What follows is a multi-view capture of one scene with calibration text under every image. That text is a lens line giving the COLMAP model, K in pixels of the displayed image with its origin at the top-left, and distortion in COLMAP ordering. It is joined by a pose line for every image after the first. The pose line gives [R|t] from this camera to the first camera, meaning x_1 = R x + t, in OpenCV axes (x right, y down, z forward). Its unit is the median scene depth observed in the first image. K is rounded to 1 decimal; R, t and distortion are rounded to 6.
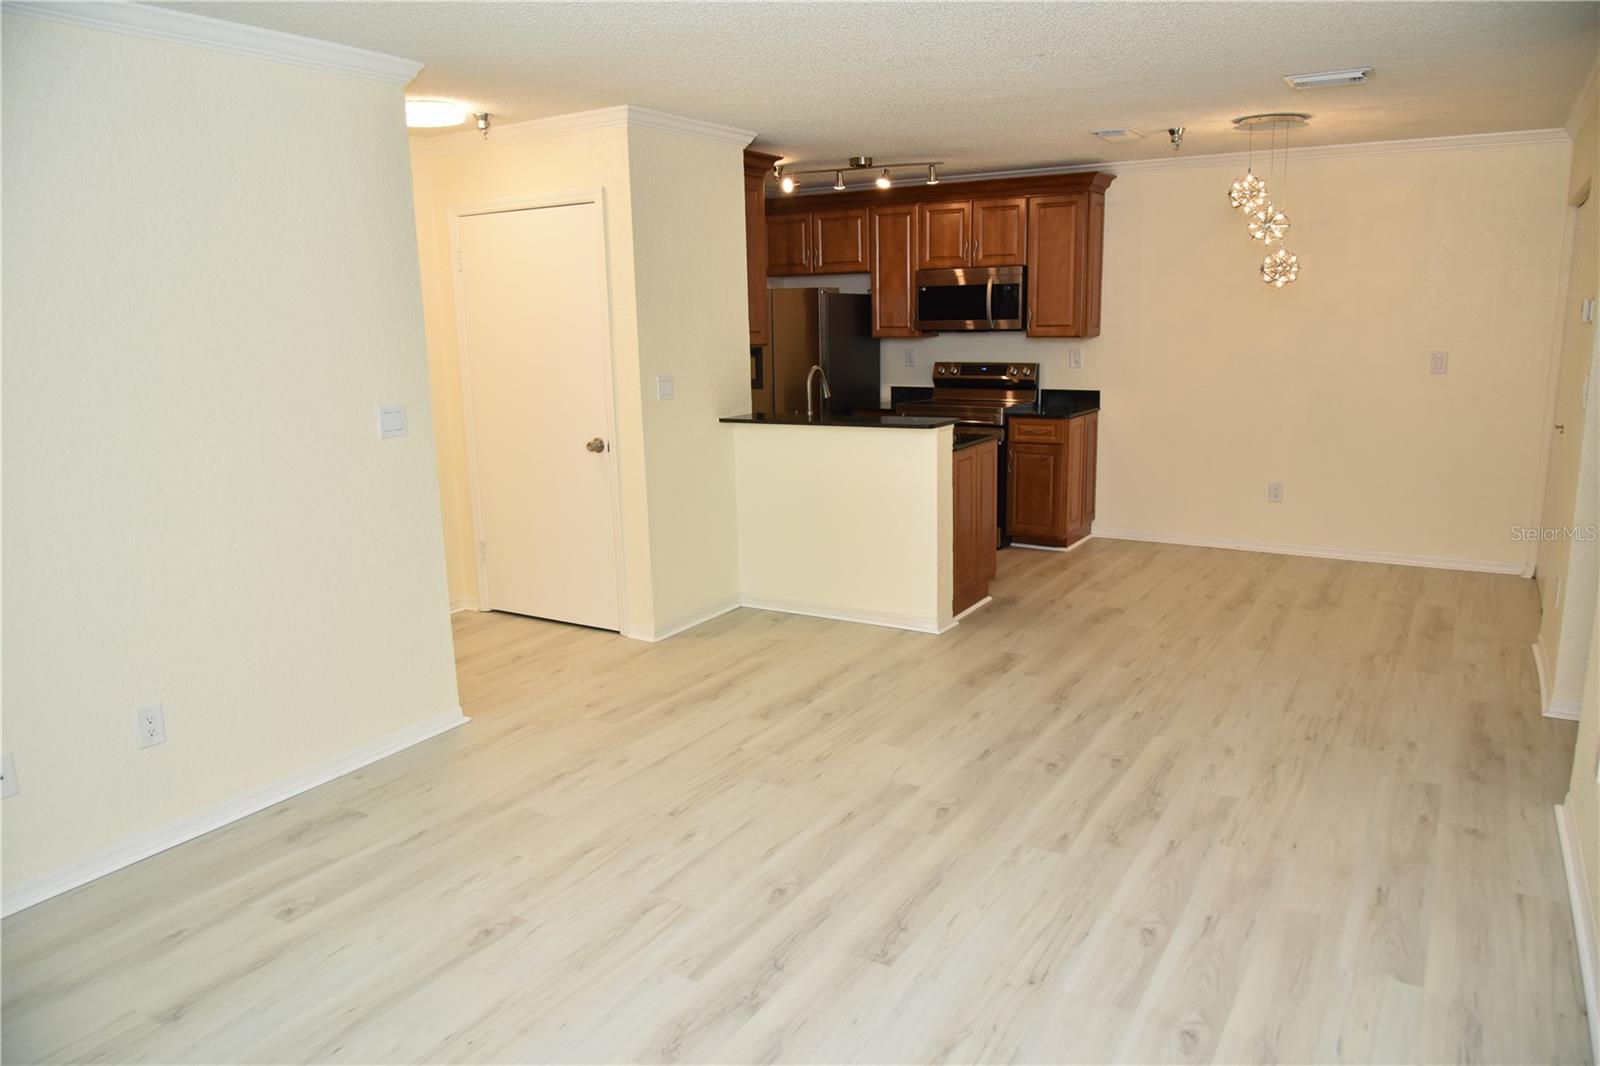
lens RADIAL K [[1085.5, 0, 807.2], [0, 1085.5, 538.4], [0, 0, 1]] dist [-0.039272, 0.005981]
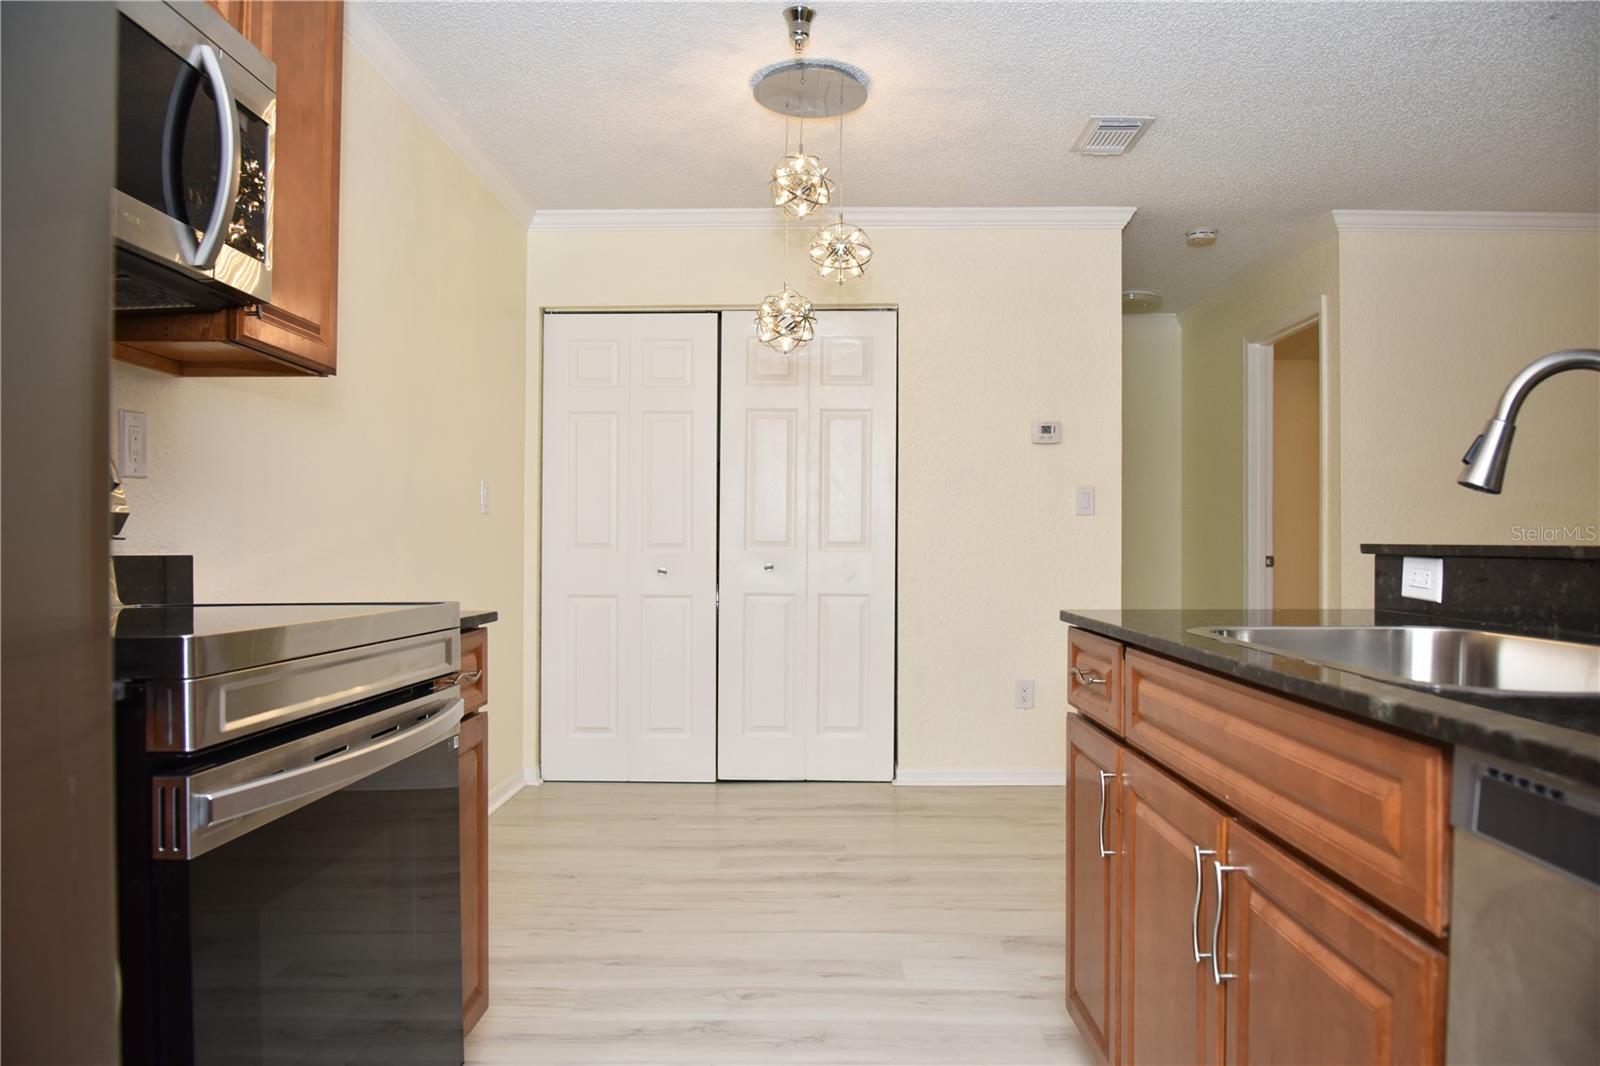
lens RADIAL K [[1085.5, 0, 807.2], [0, 1085.5, 538.4], [0, 0, 1]] dist [-0.039272, 0.005981]
pose [[-0.501143, 0.028810, 0.864885, -0.098581], [0.185112, 0.979880, 0.074619, -0.173380], [-0.845334, 0.197496, -0.496394, 1.322651]]
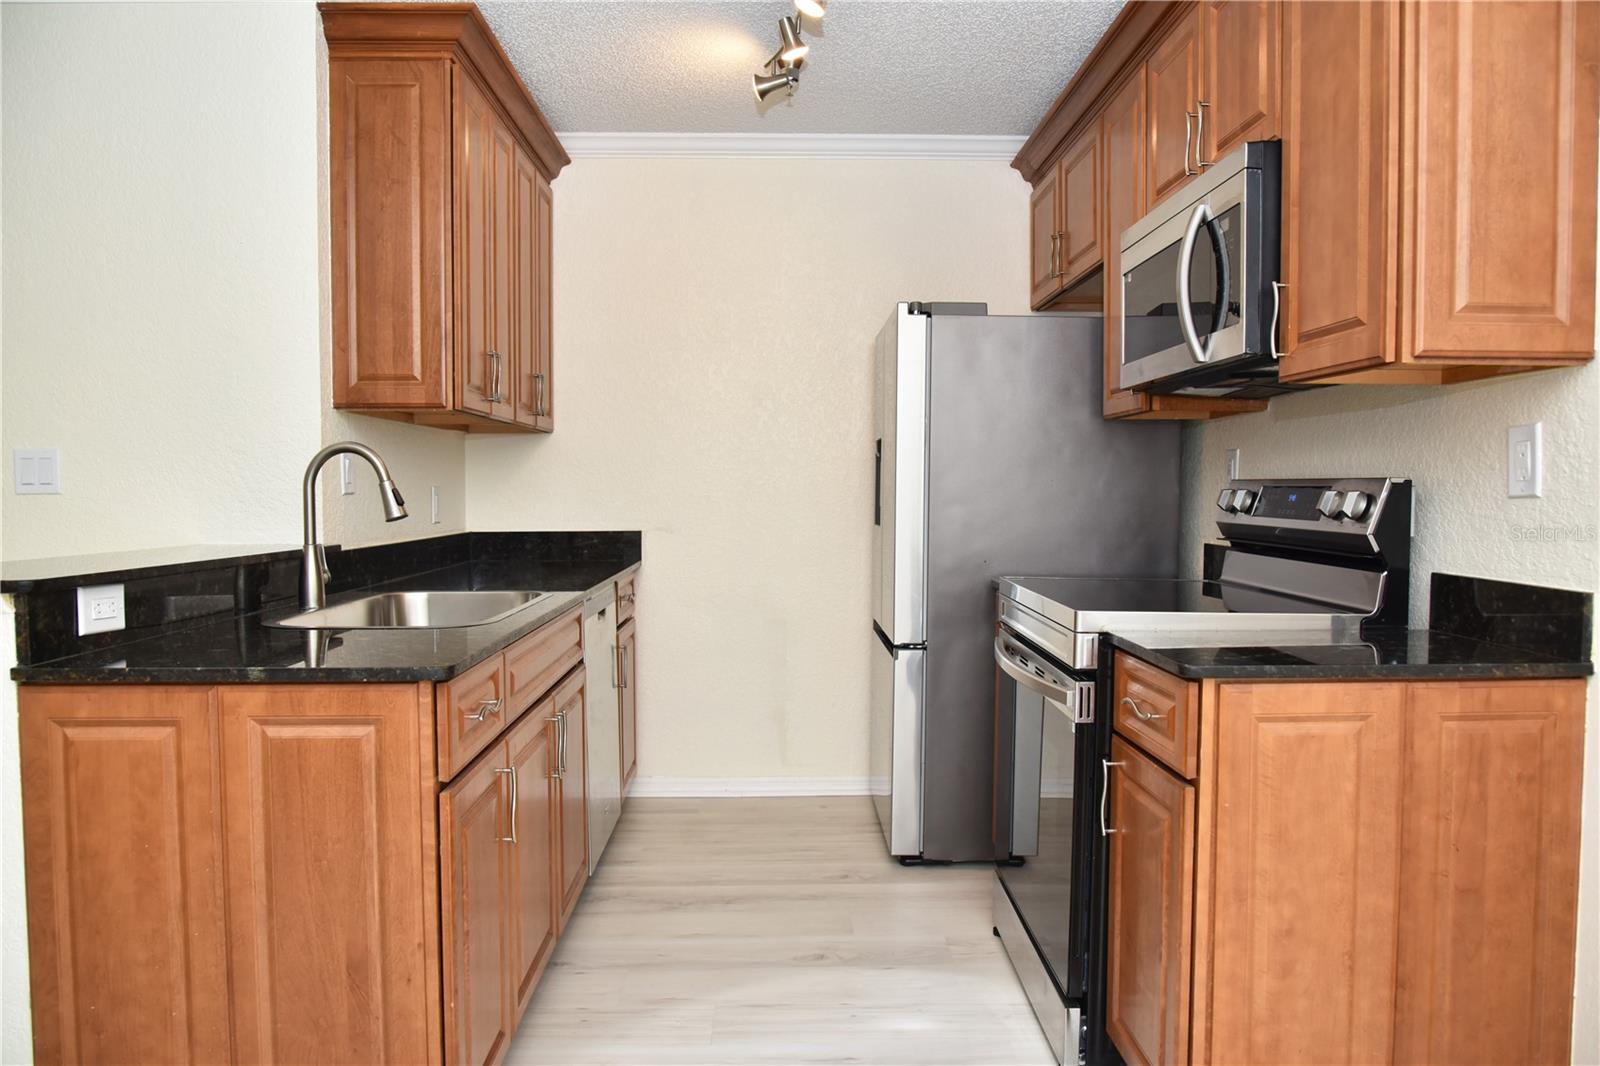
lens RADIAL K [[1113.9, 0, 808.3], [0, 1113.9, 536.6], [0, 0, 1]] dist [-0.039146, 0.001954]
pose [[0.544347, 0.056803, -0.836935, 0.495199], [-0.181166, 0.982120, -0.051175, -0.140617], [0.819064, 0.179481, 0.544904, 0.967082]]
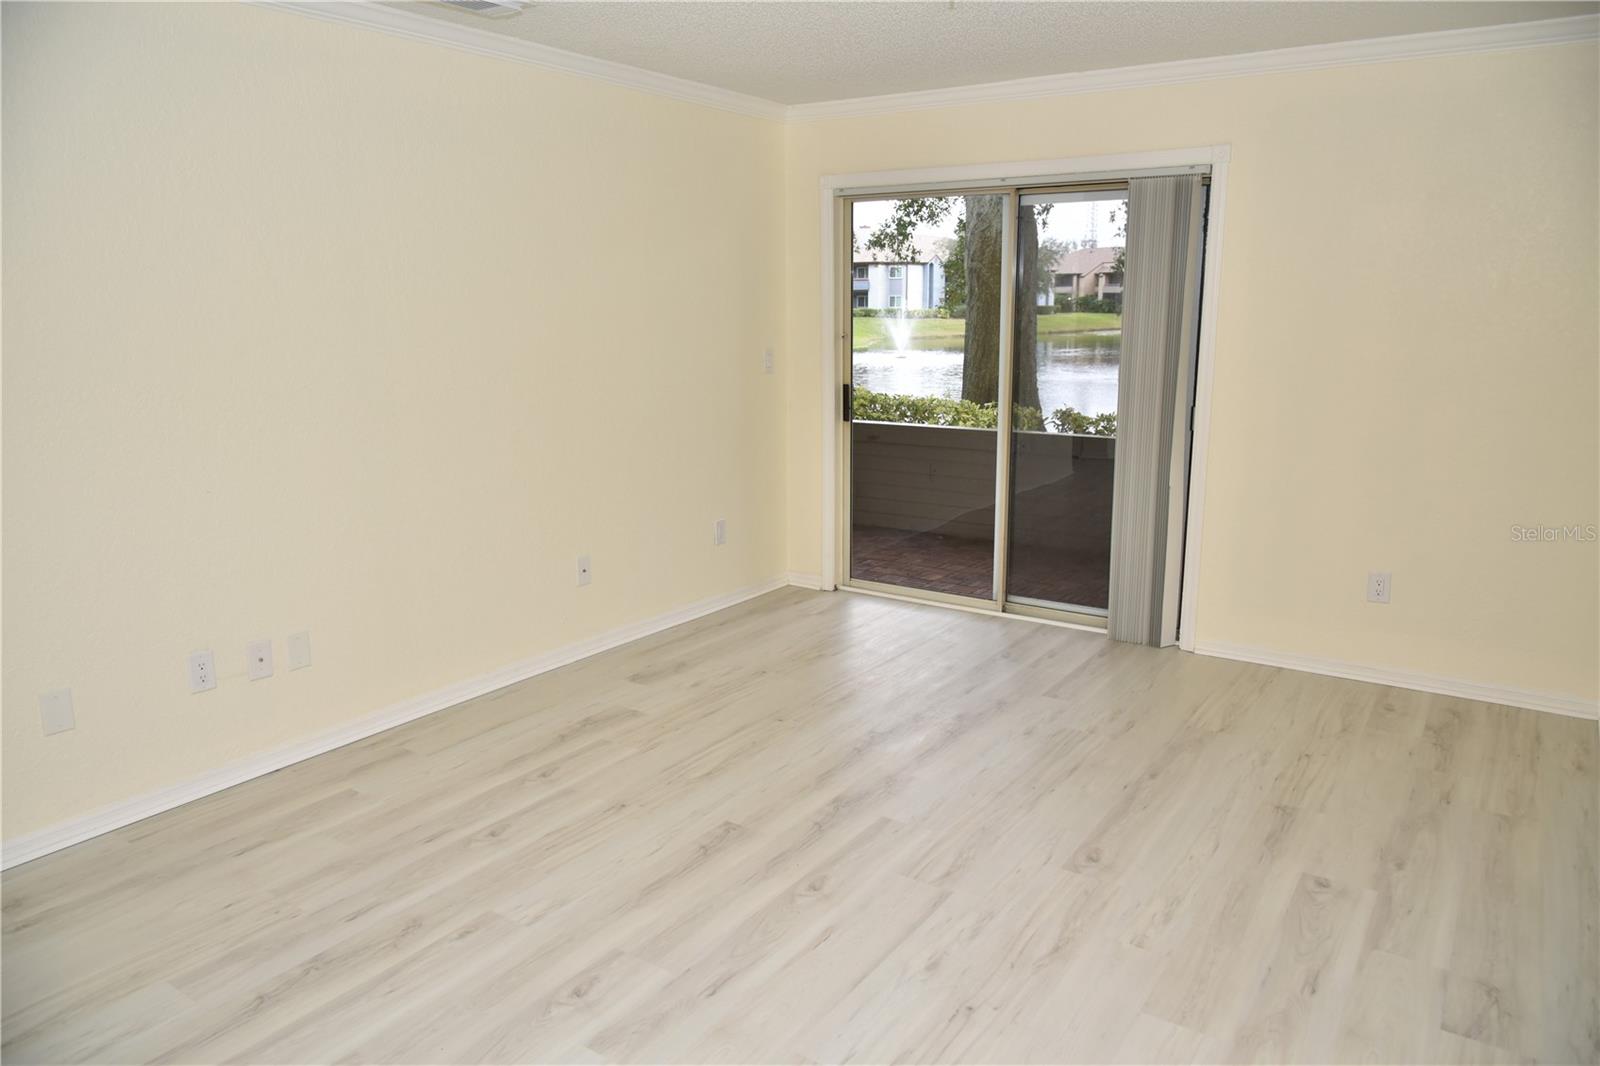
lens RADIAL K [[1085.5, 0, 807.2], [0, 1085.5, 538.4], [0, 0, 1]] dist [-0.039272, 0.005981]
pose [[-0.998625, 0.017824, 0.049290, -0.038289], [0.036267, 0.913909, 0.404295, -0.184408], [-0.037840, 0.405527, -0.913300, 0.941430]]
